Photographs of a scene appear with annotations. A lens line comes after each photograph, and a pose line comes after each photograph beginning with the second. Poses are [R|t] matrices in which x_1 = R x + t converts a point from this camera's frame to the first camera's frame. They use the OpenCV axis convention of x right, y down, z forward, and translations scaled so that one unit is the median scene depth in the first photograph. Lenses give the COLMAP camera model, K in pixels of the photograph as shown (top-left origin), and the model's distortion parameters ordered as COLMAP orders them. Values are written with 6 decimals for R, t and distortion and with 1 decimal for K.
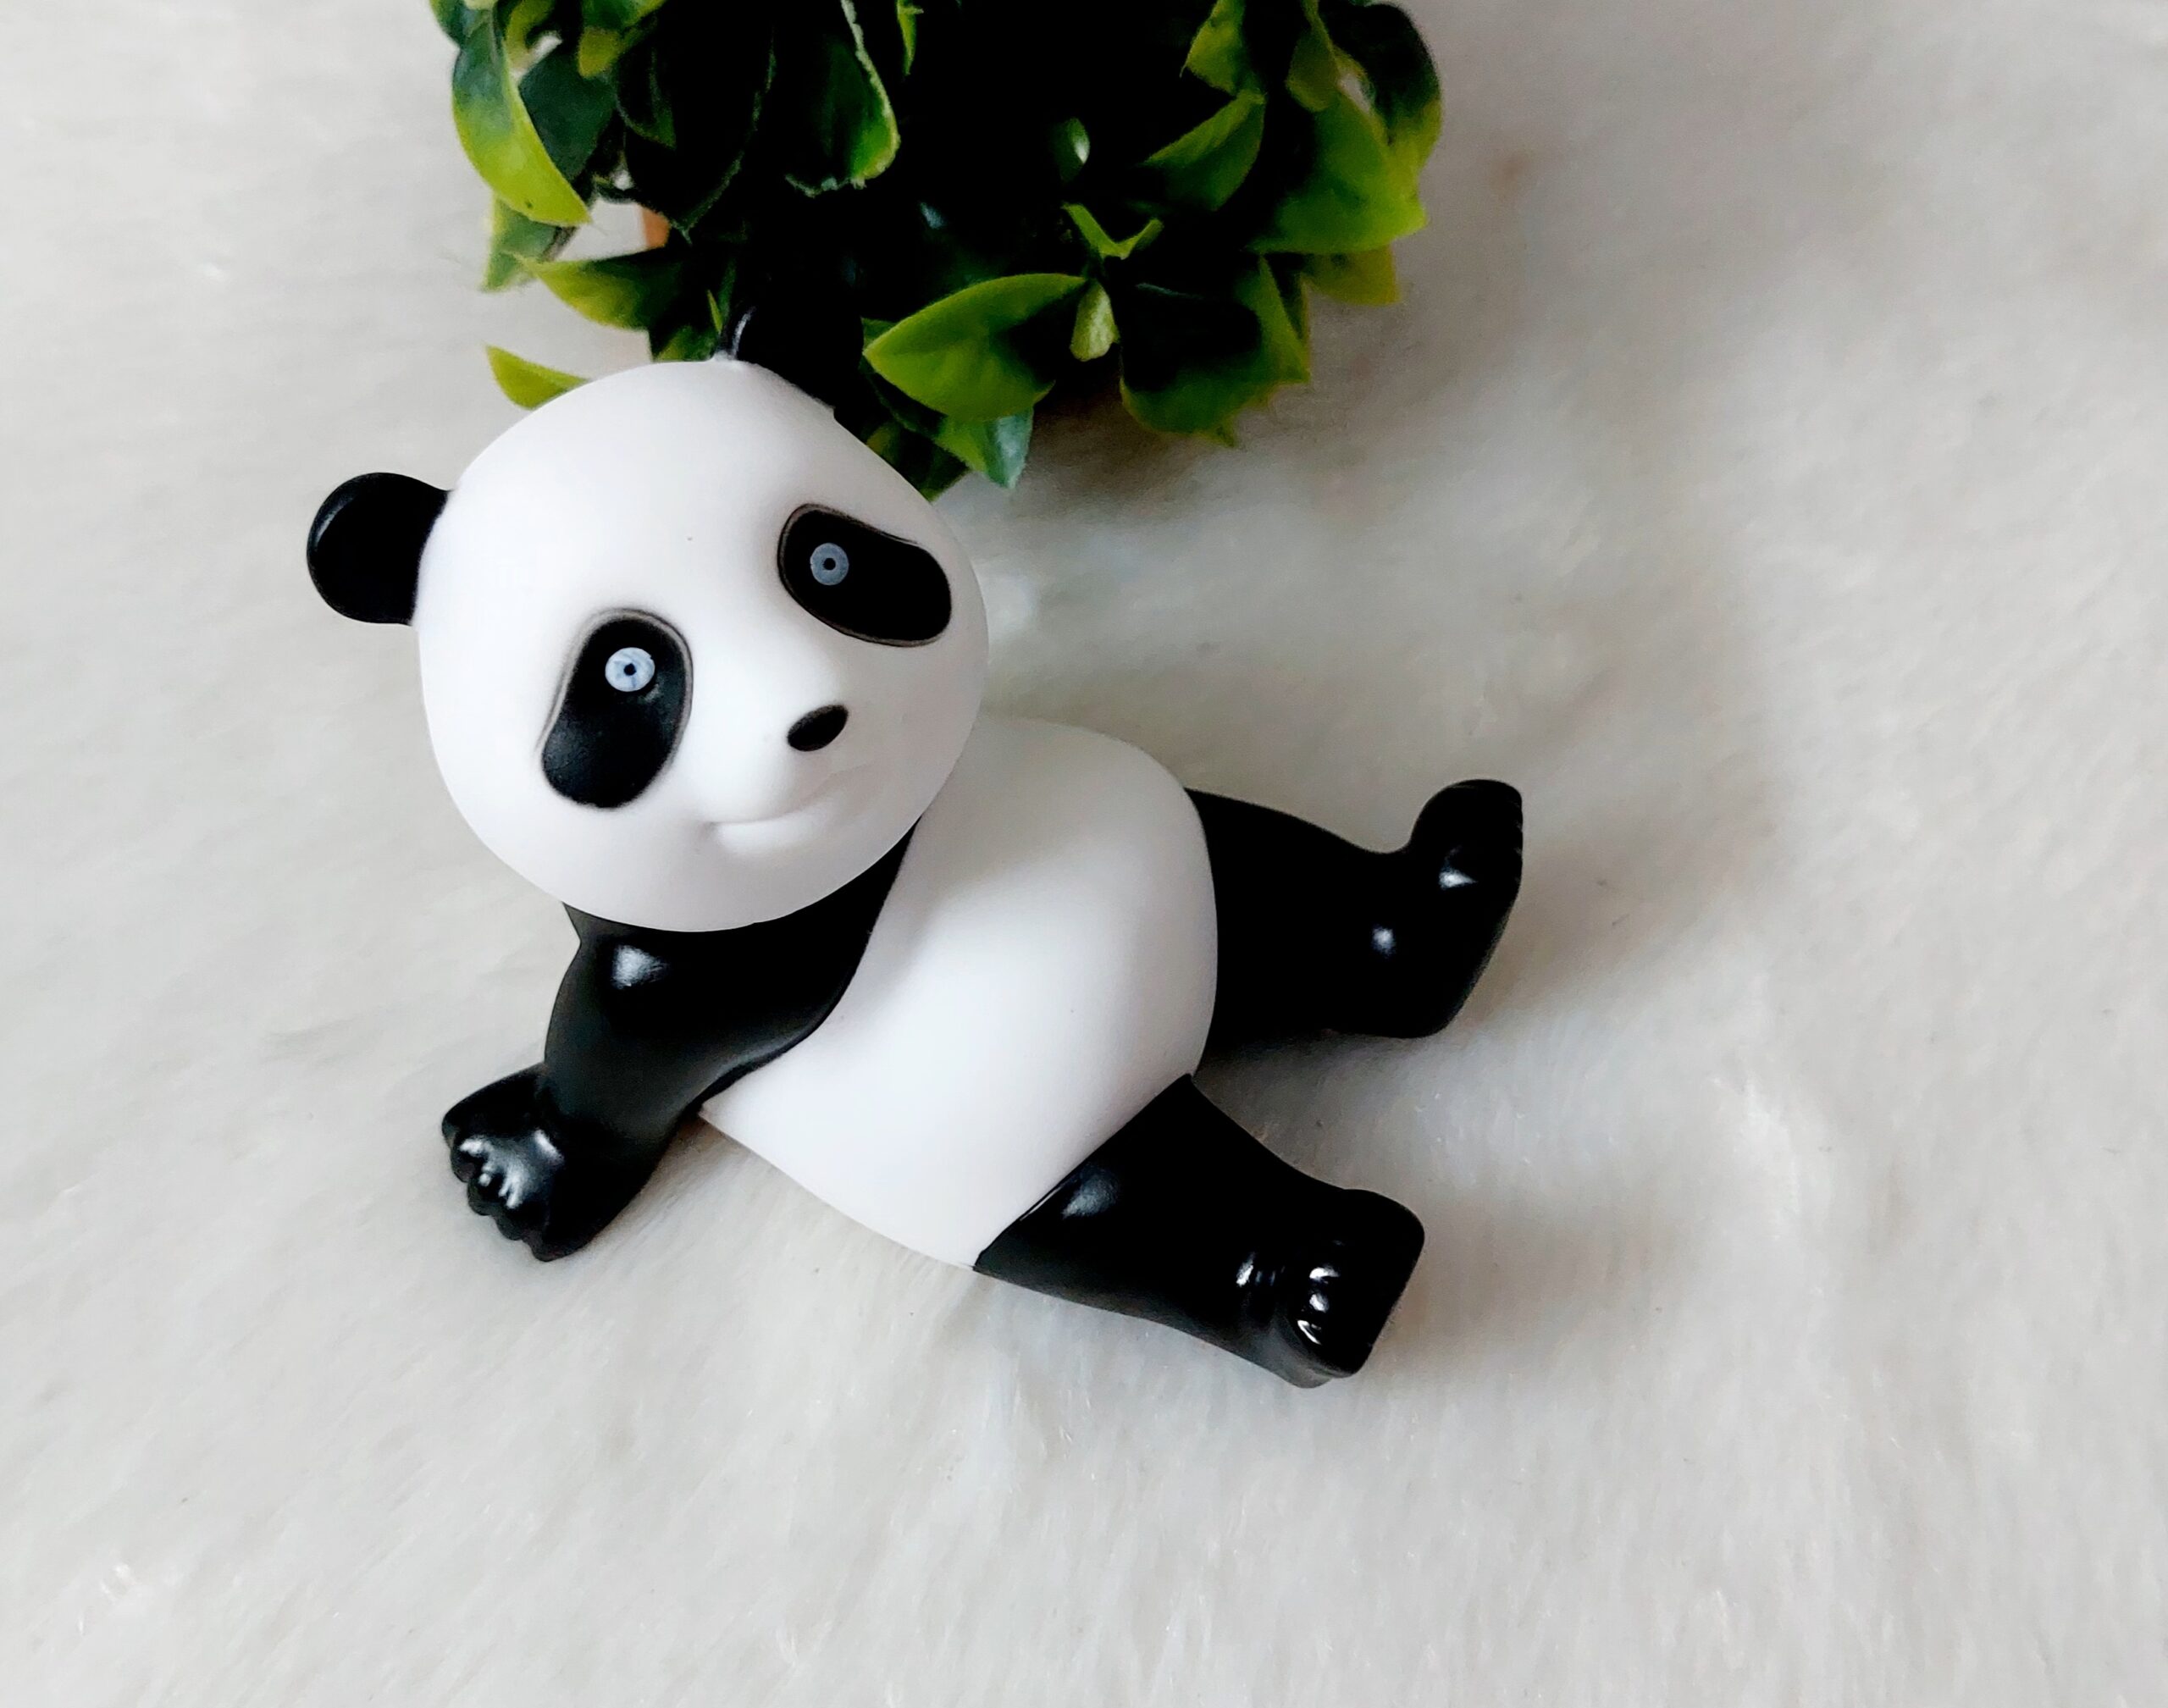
lens RADIAL K [[1984.7, 0, 1135.5], [0, 1984.7, 854.7], [0, 0, 1]] dist [0.017749, -0.021423]
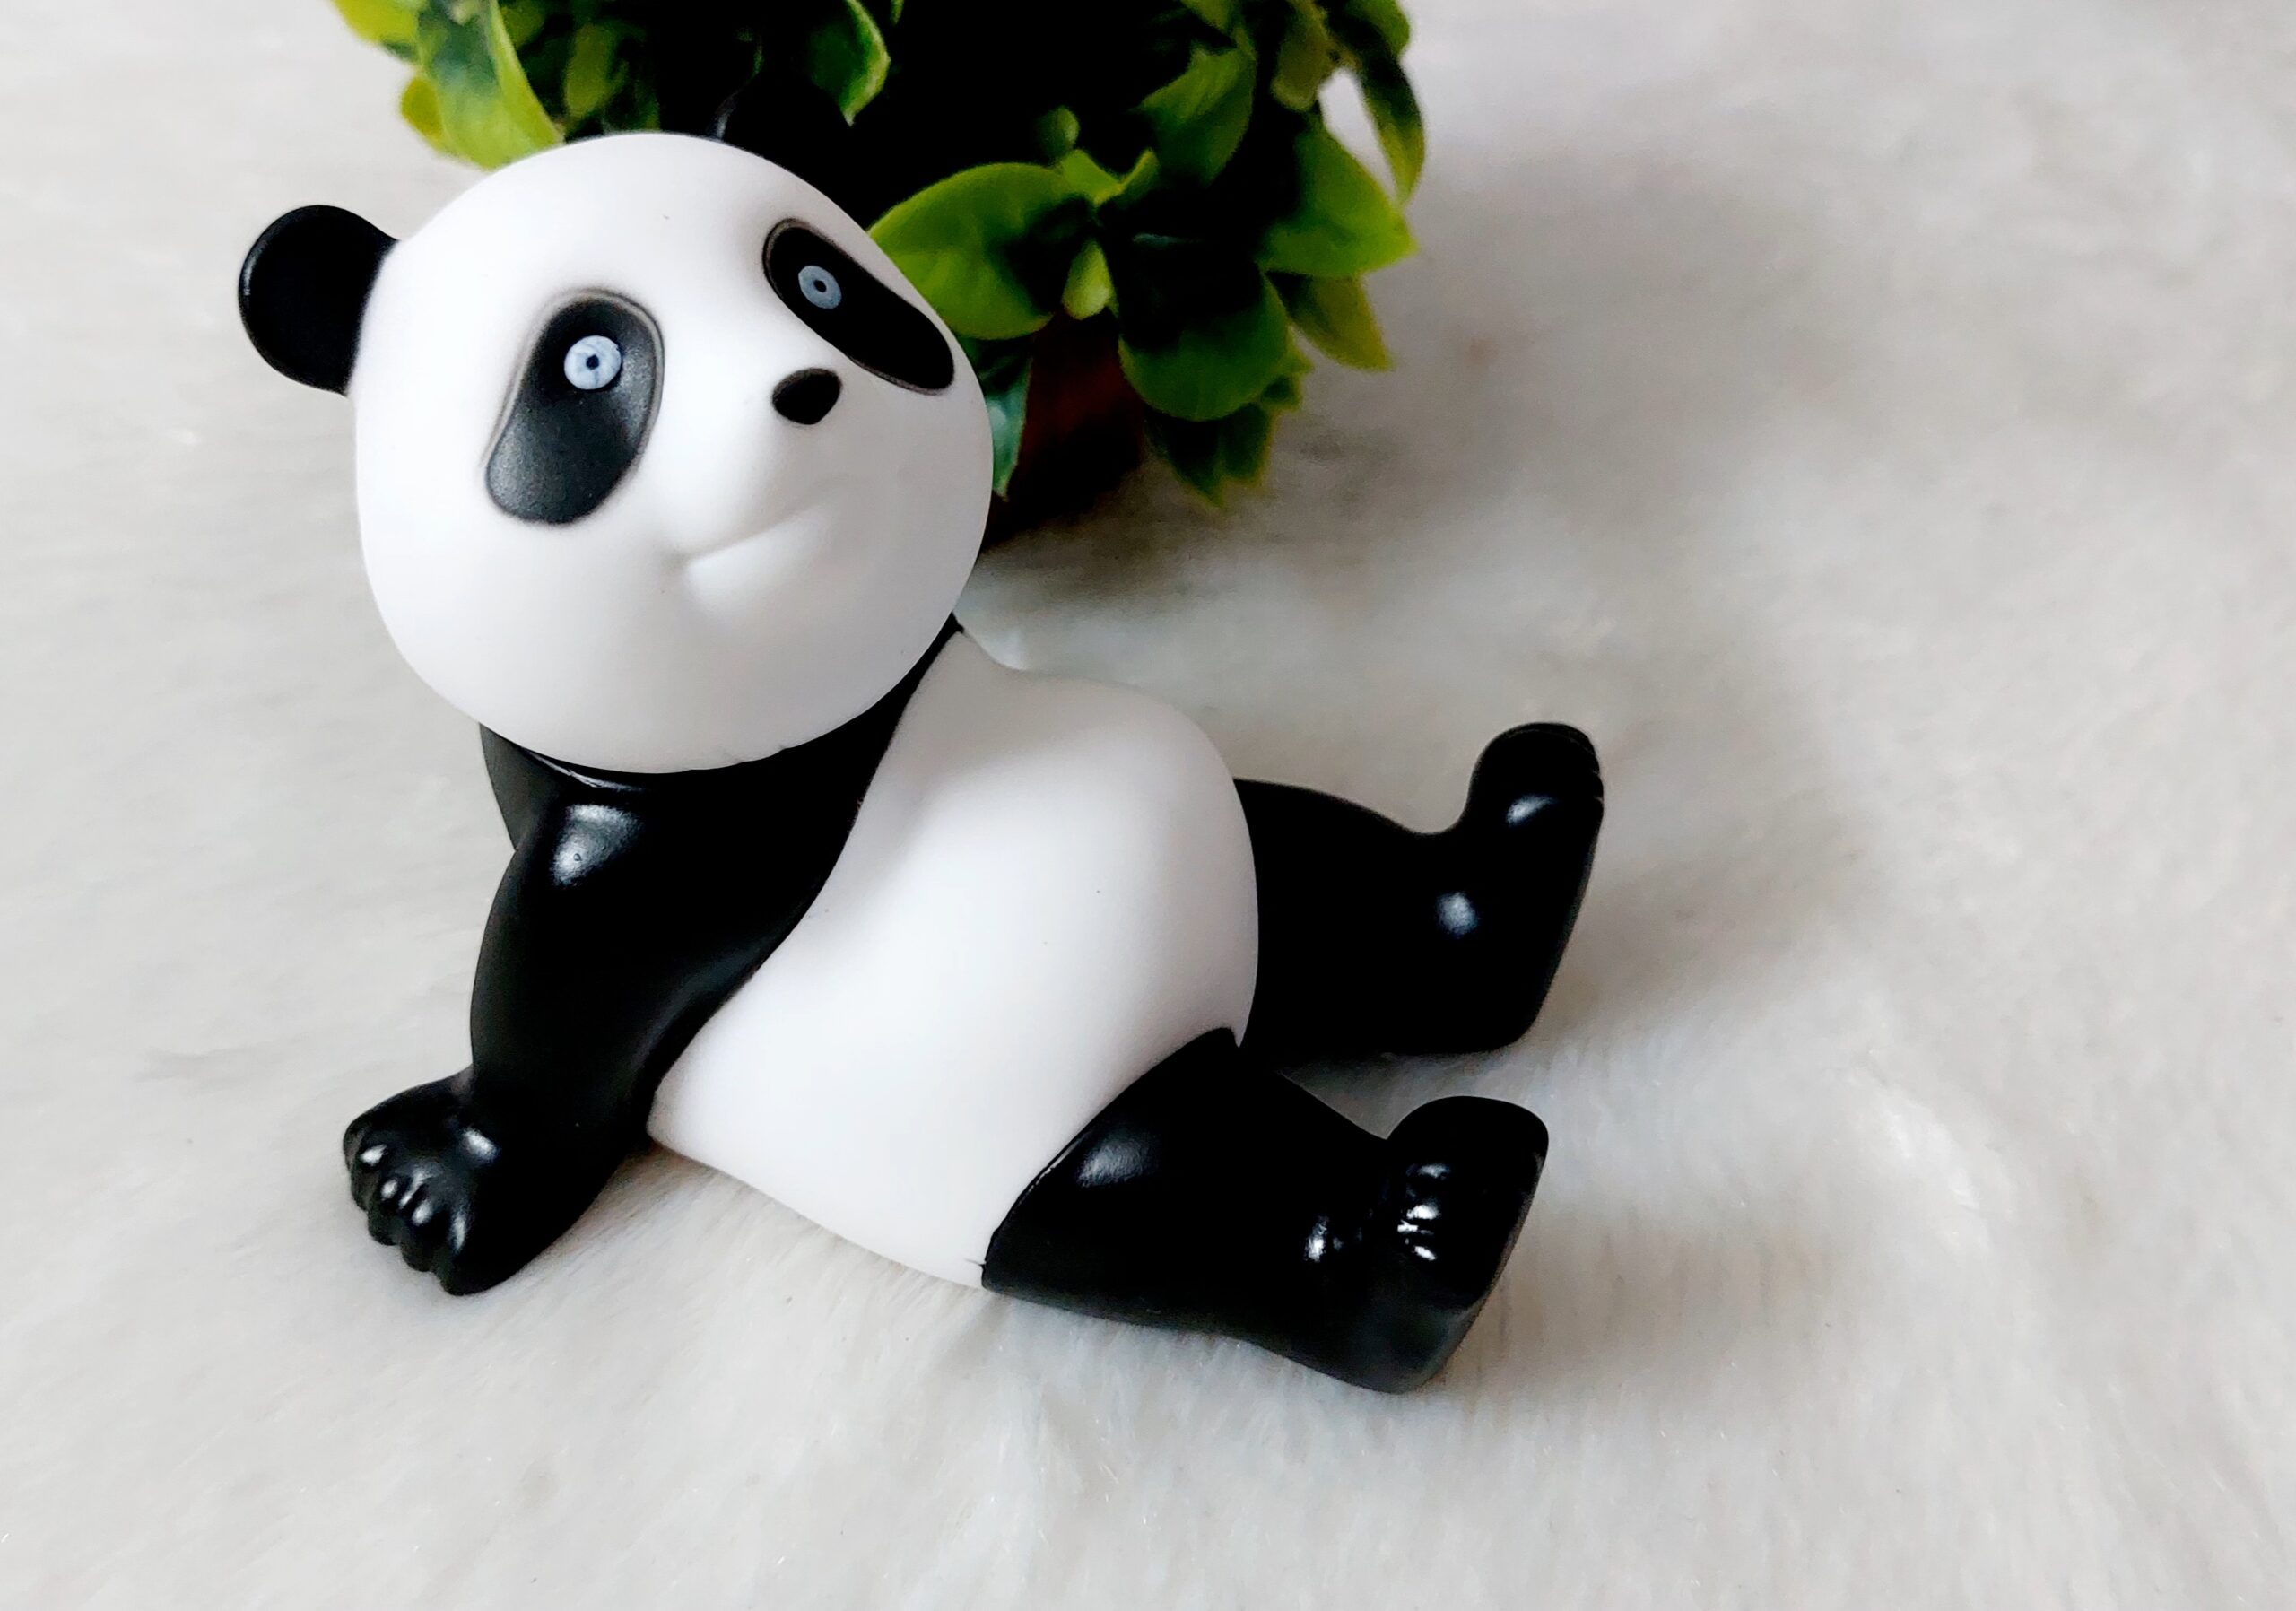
lens RADIAL K [[1949.6, 0, 1067.1], [0, 1949.6, 873.5], [0, 0, 1]] dist [-0.008829, -0.007458]
pose [[0.999456, -0.032938, -0.001439, -0.041386], [0.031041, 0.954798, -0.295630, 0.293582], [0.011112, 0.295424, 0.955302, 0.197870]]
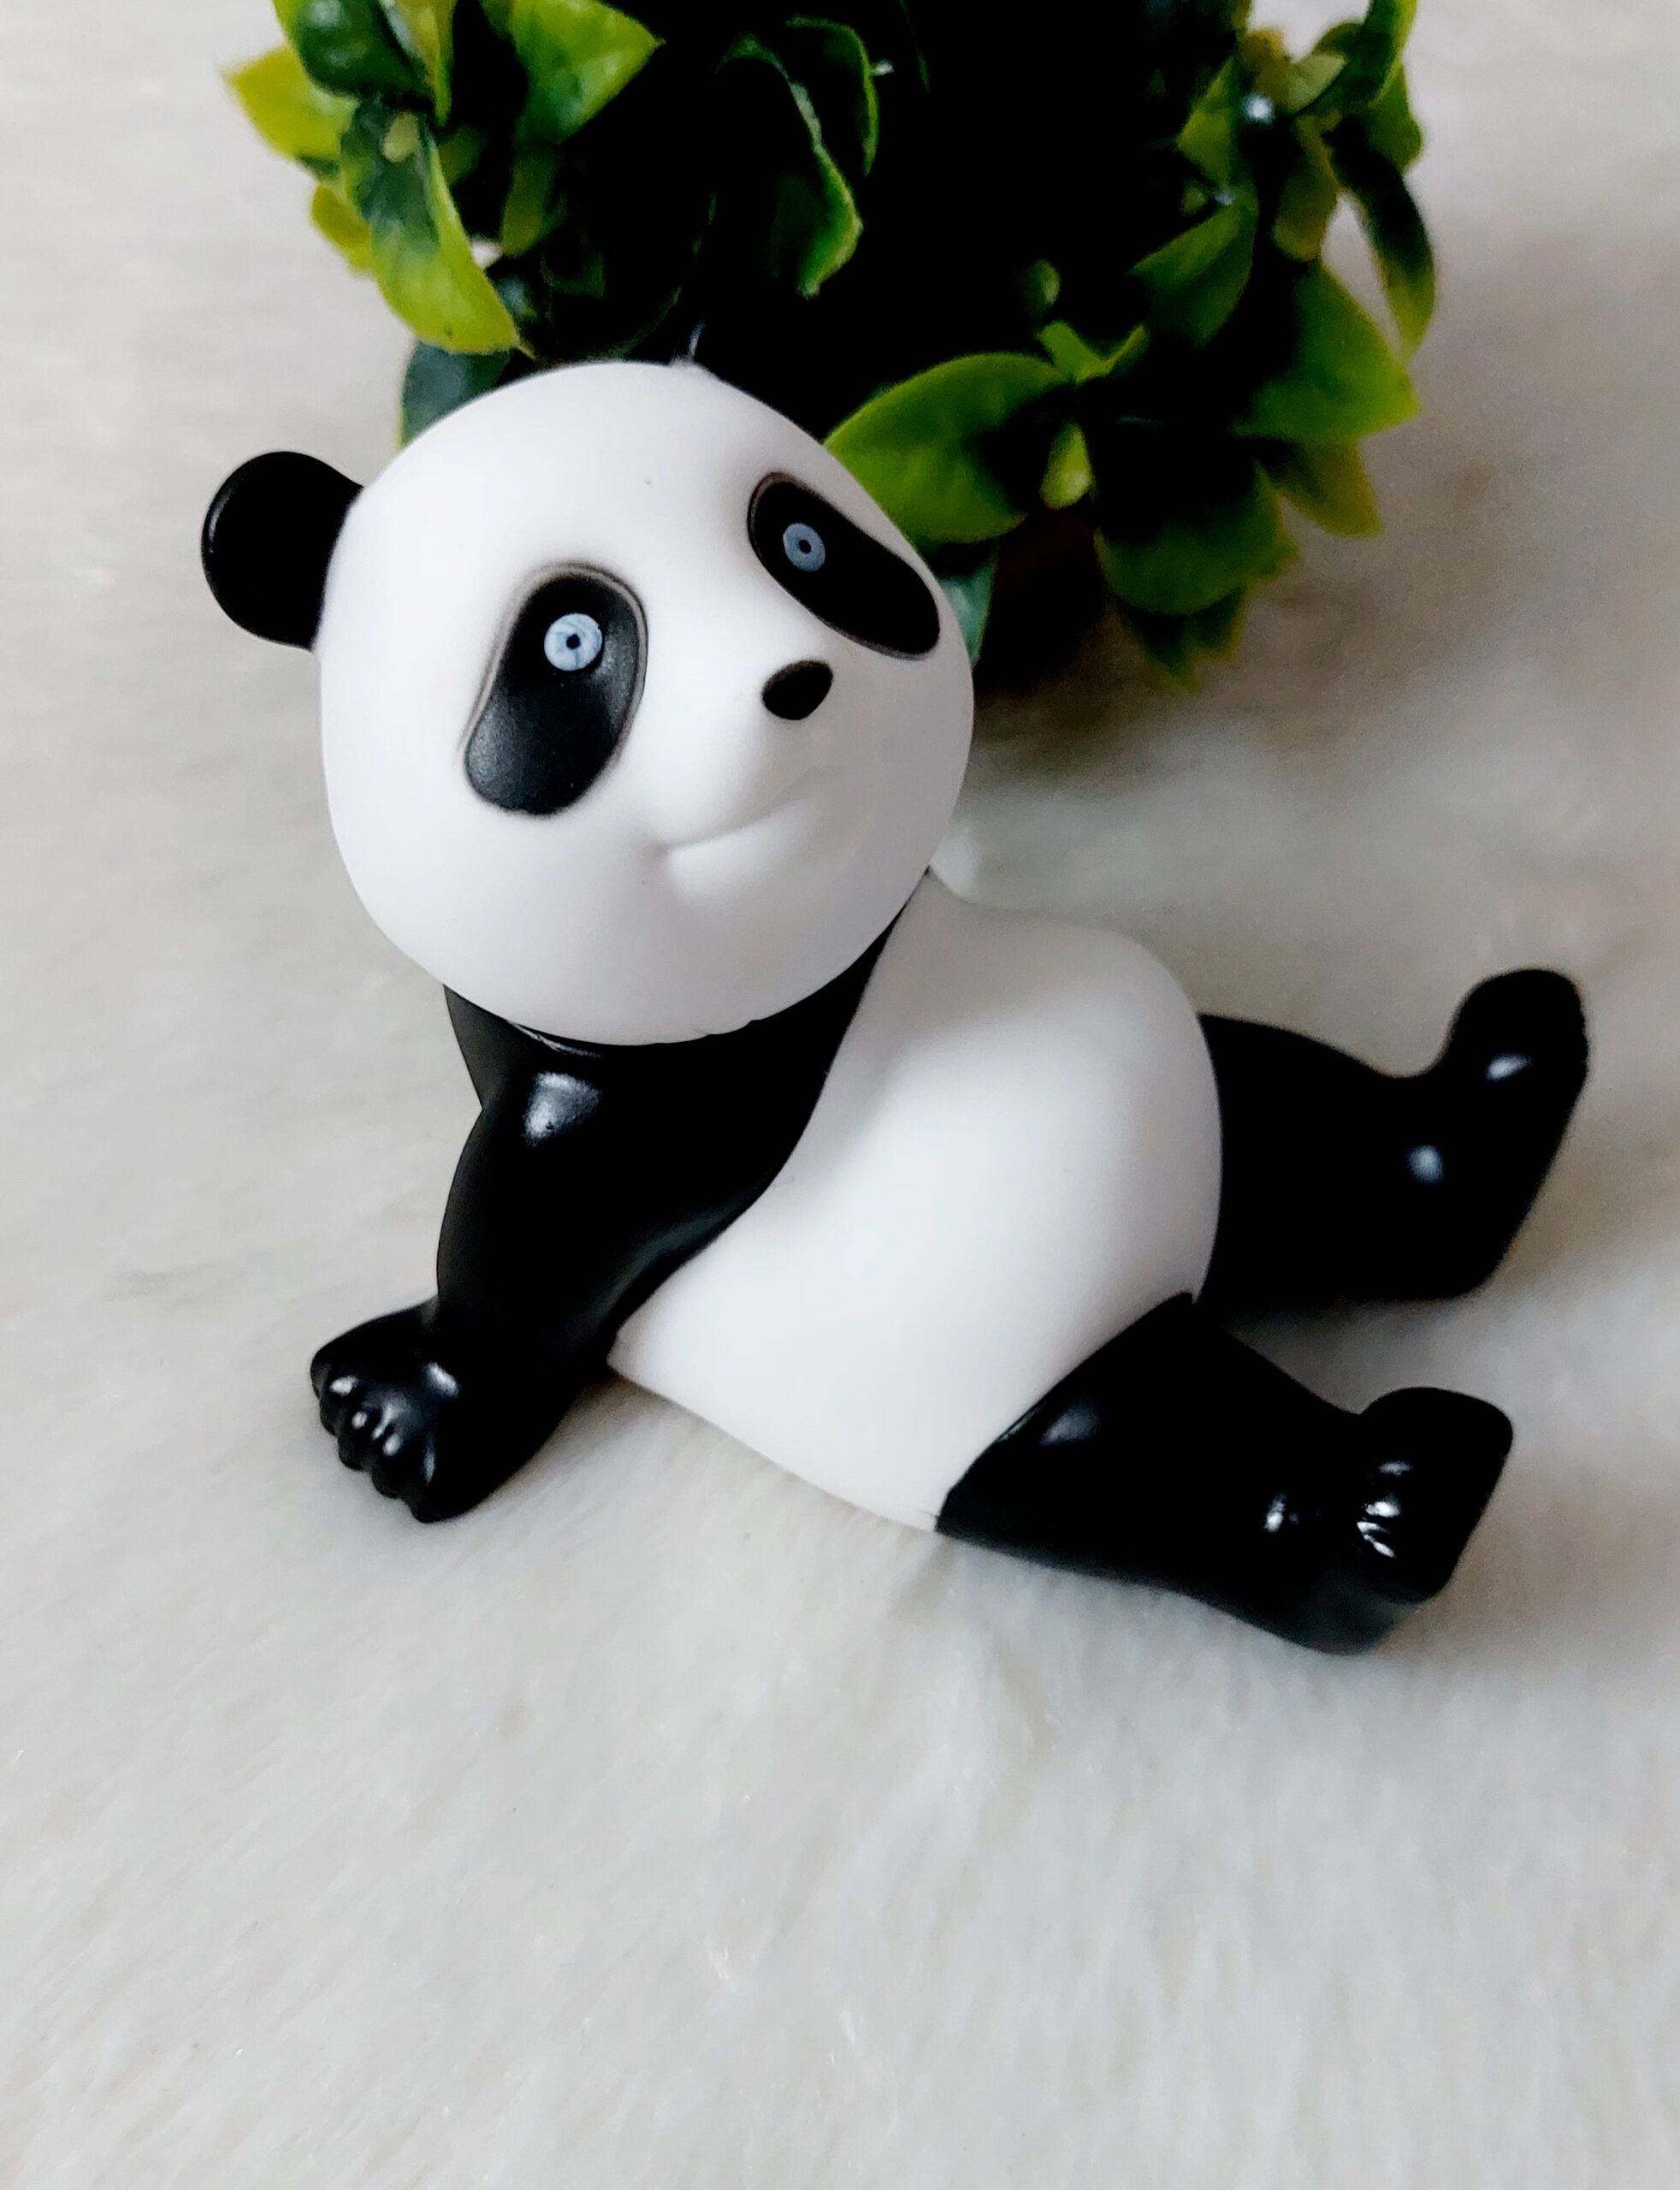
lens RADIAL K [[2020.8, 0, 862.4], [0, 2020.8, 1258.6], [0, 0, 1]] dist [0.020221, -0.067487]
pose [[0.998585, -0.004091, -0.053017, -0.068689], [-0.003195, 0.990618, -0.136624, 0.217751], [0.053079, 0.136600, 0.989203, 0.153516]]
